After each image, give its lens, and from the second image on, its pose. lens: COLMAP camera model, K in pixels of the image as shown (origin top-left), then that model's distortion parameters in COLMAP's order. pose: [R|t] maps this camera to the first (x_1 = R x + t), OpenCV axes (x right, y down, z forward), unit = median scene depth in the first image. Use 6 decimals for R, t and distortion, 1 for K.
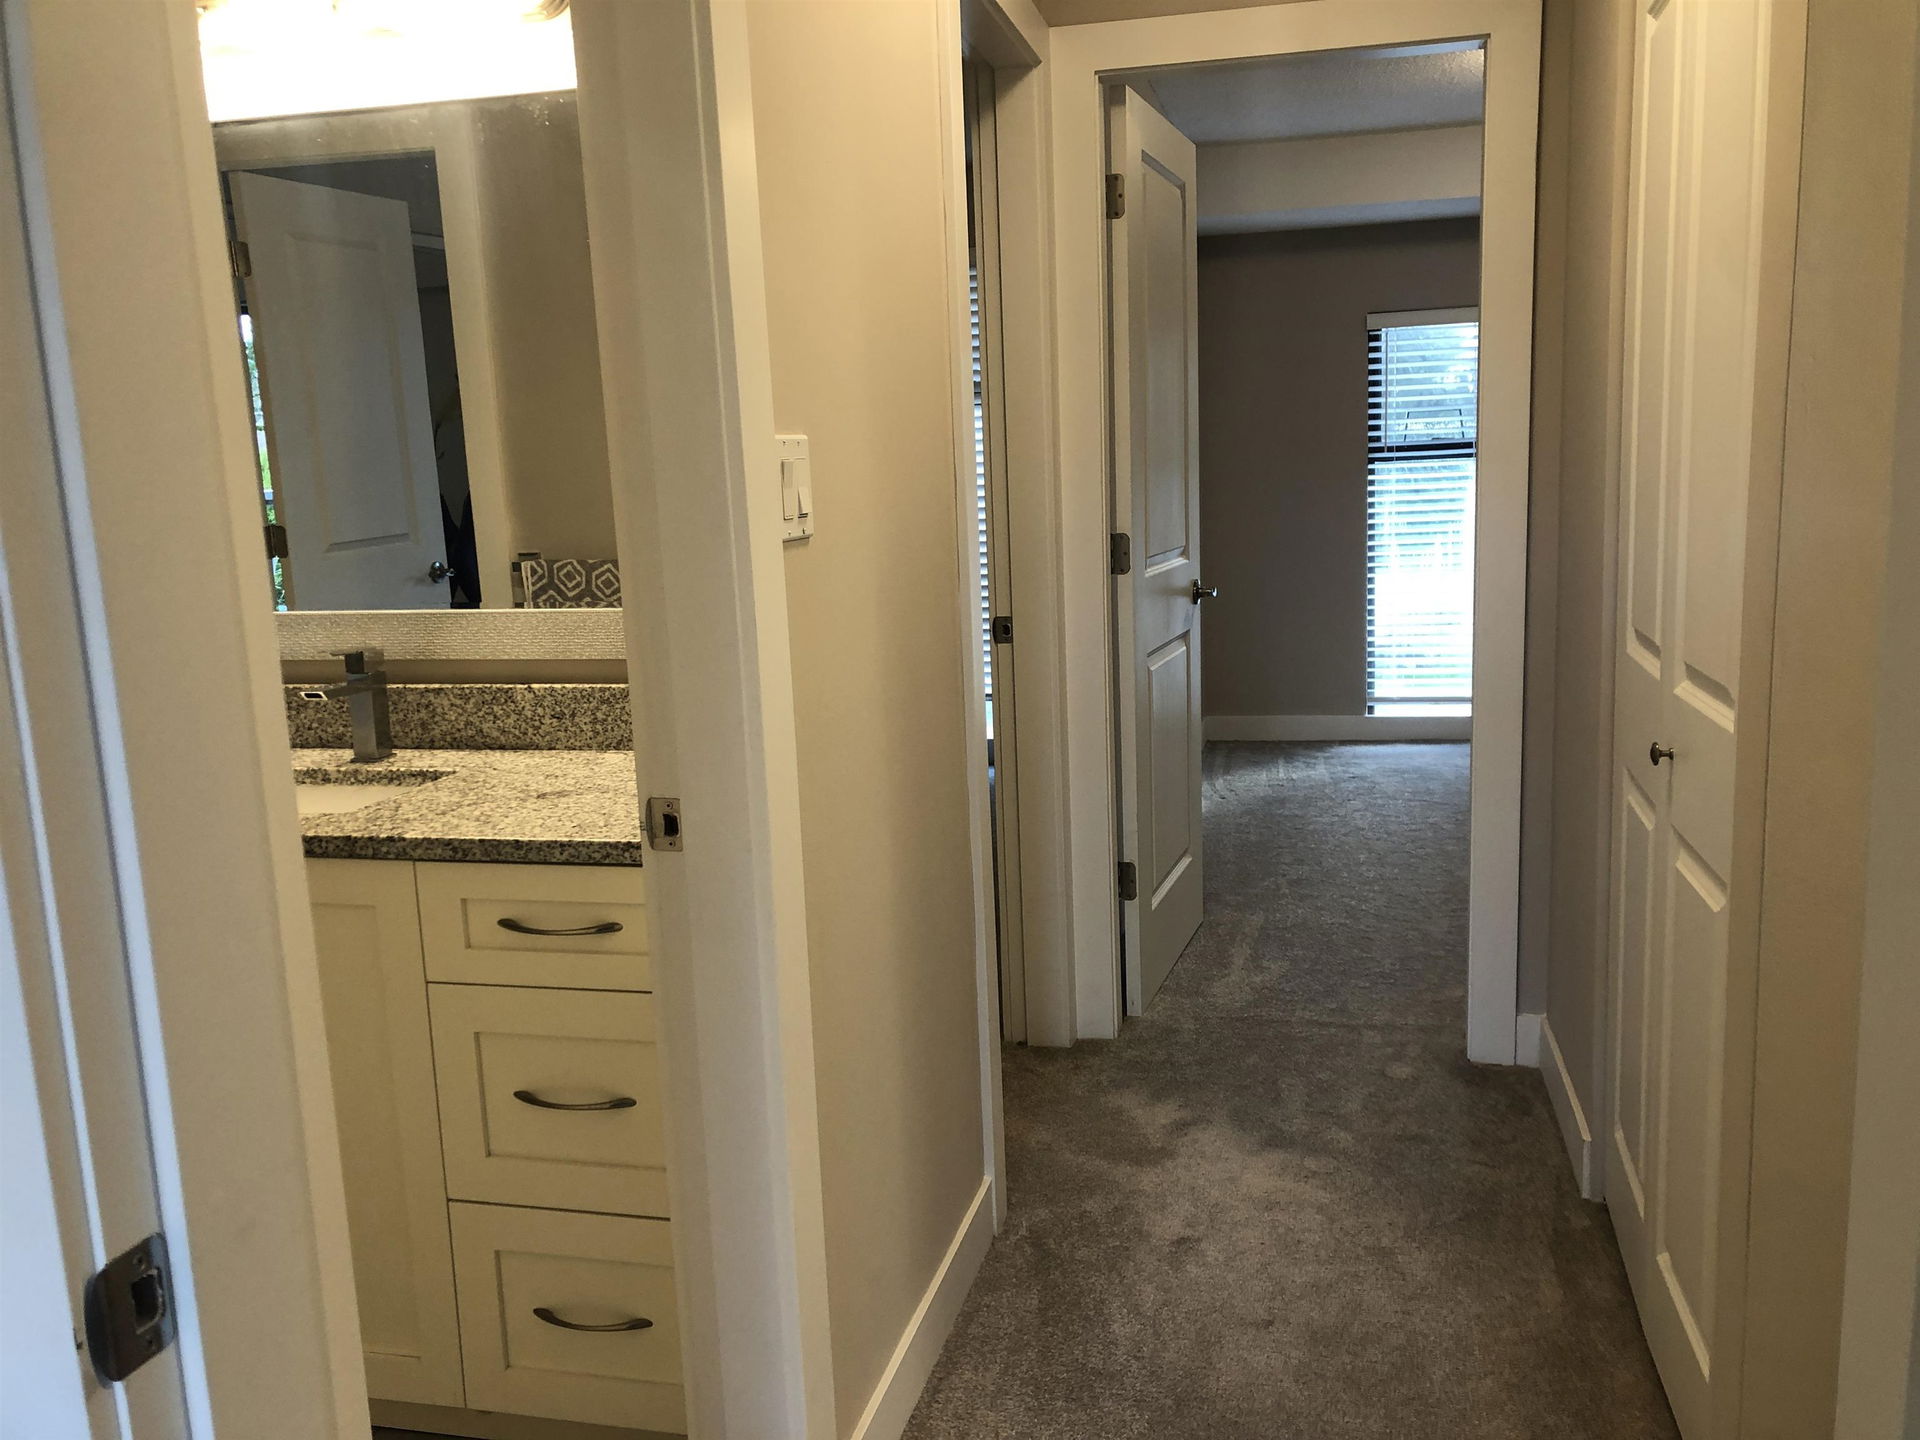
lens RADIAL K [[1550.0, 0, 955.3], [0, 1550.0, 716.6], [0, 0, 1]] dist [0.000971, 0.021171]
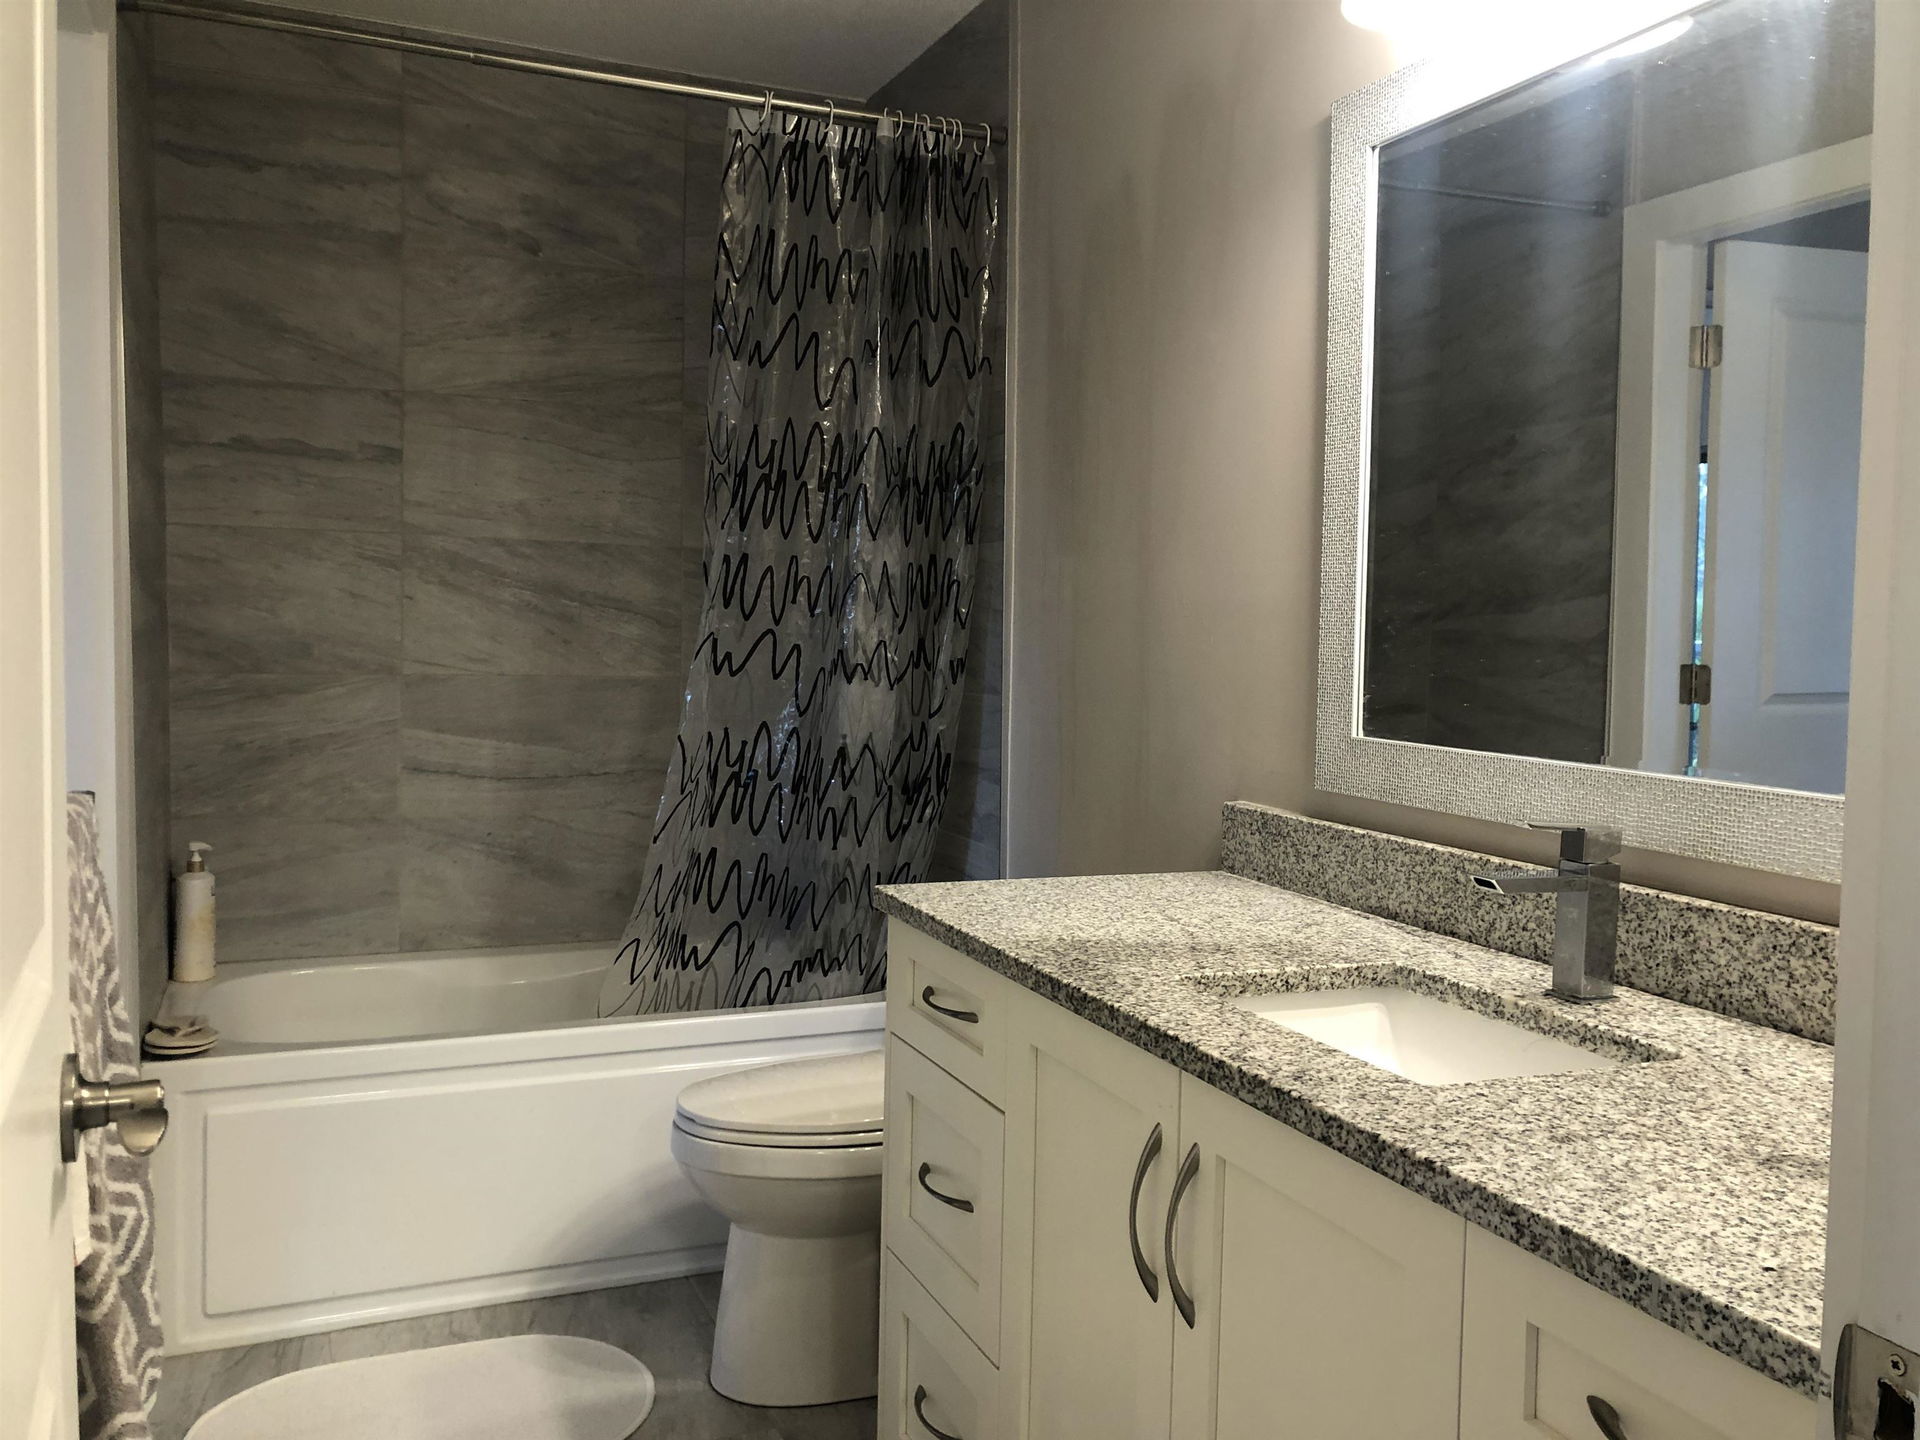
lens RADIAL K [[1550.0, 0, 967.2], [0, 1550.0, 706.0], [0, 0, 1]] dist [0.000971, 0.021171]
pose [[0.592934, 0.092640, -0.799904, -0.025081], [-0.178266, 0.983814, -0.018202, -0.034173], [0.785271, 0.153389, 0.599851, 0.401158]]
